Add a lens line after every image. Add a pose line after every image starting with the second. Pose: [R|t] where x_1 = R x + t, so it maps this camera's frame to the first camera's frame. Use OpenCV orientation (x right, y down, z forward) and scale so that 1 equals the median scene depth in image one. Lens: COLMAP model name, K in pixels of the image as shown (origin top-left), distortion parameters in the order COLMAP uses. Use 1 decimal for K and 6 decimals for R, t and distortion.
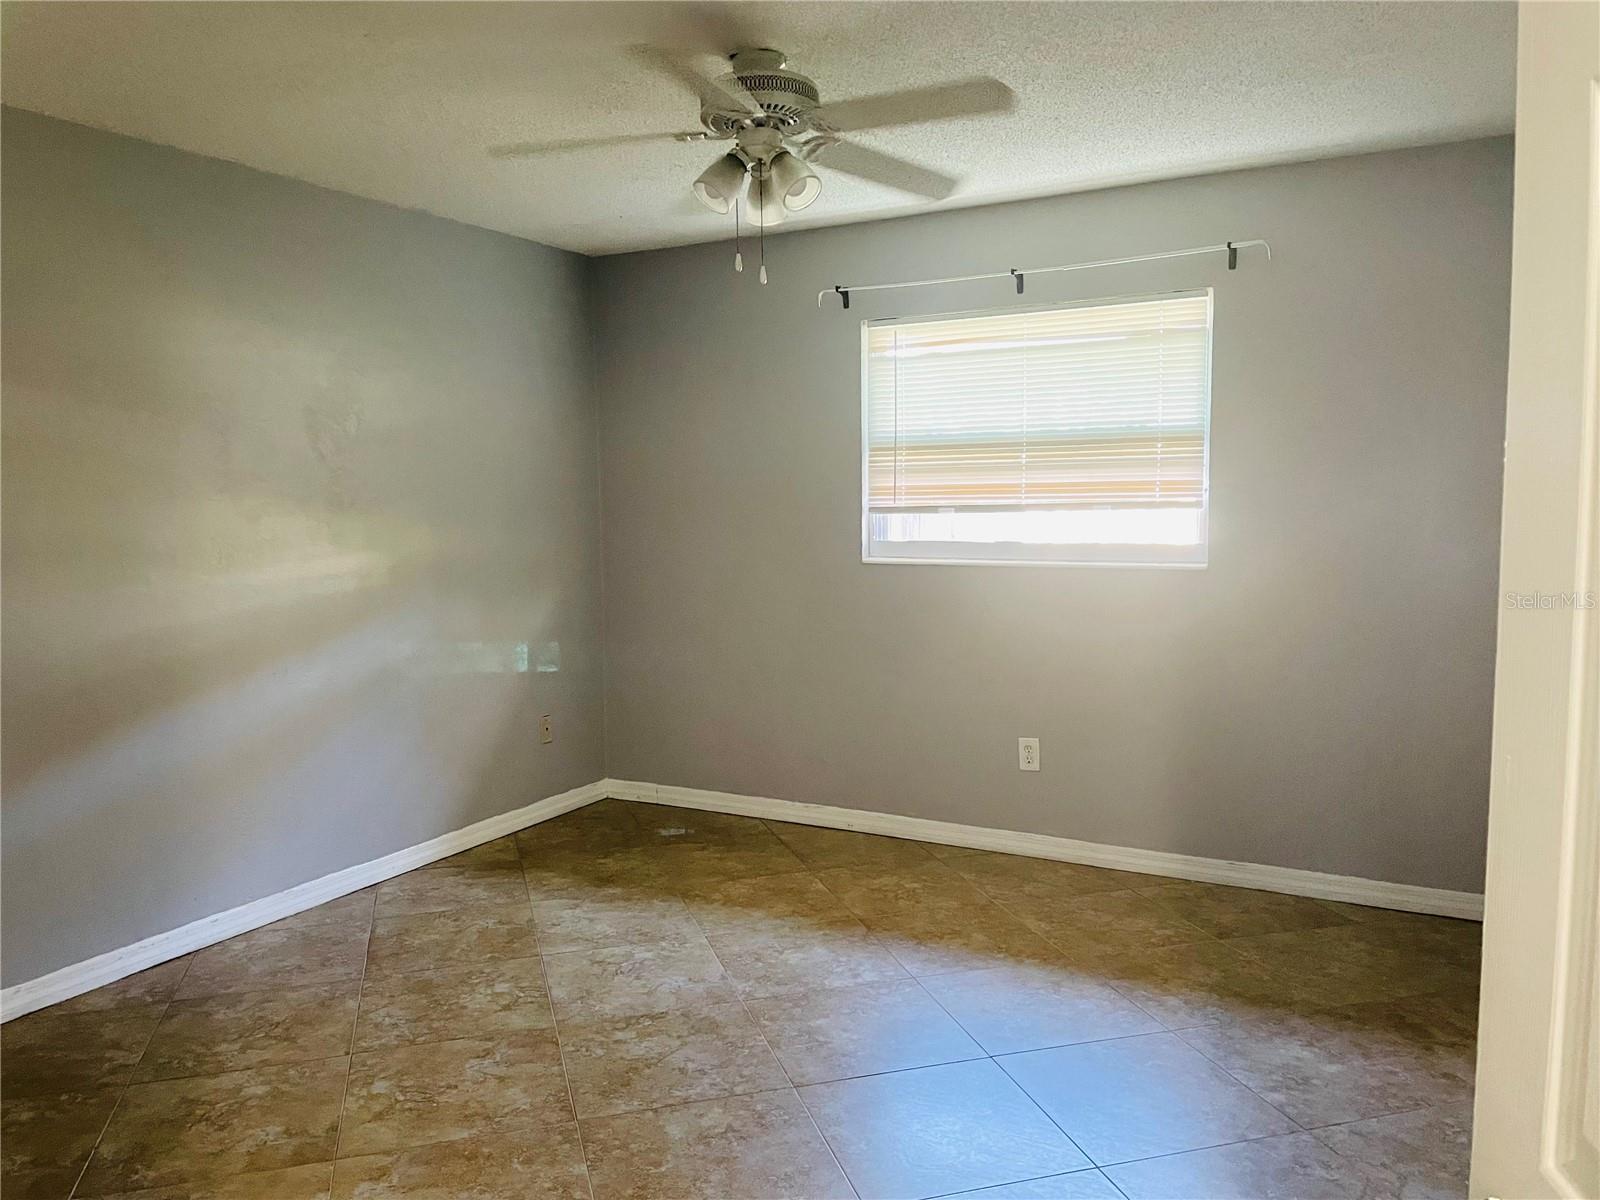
lens RADIAL K [[1215.4, 0, 799.9], [0, 1215.4, 600.4], [0, 0, 1]] dist [0.069976, -0.057669]
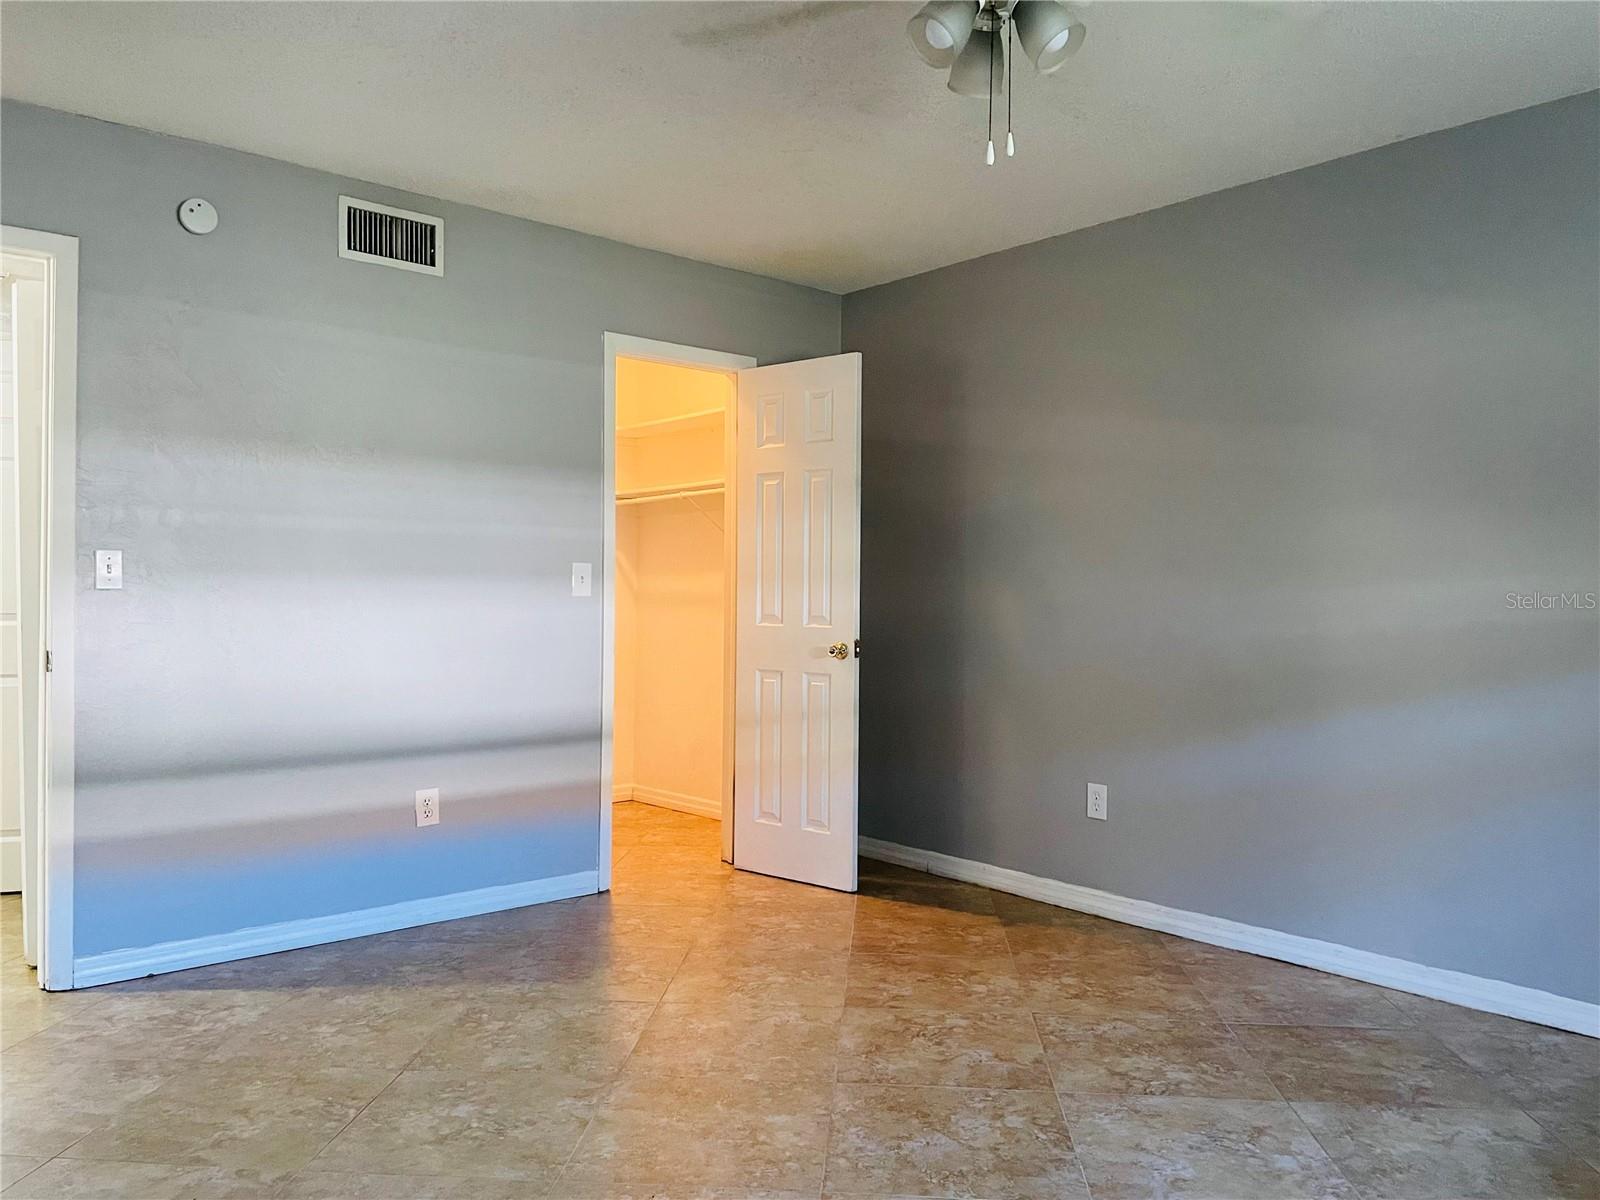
lens RADIAL K [[1215.4, 0, 800.7], [0, 1215.4, 600.8], [0, 0, 1]] dist [0.069976, -0.057669]
pose [[-0.369429, 0.007164, -0.929231, 0.593850], [-0.083742, 0.995645, 0.040969, -0.014193], [0.925478, 0.092951, -0.367220, 0.997973]]
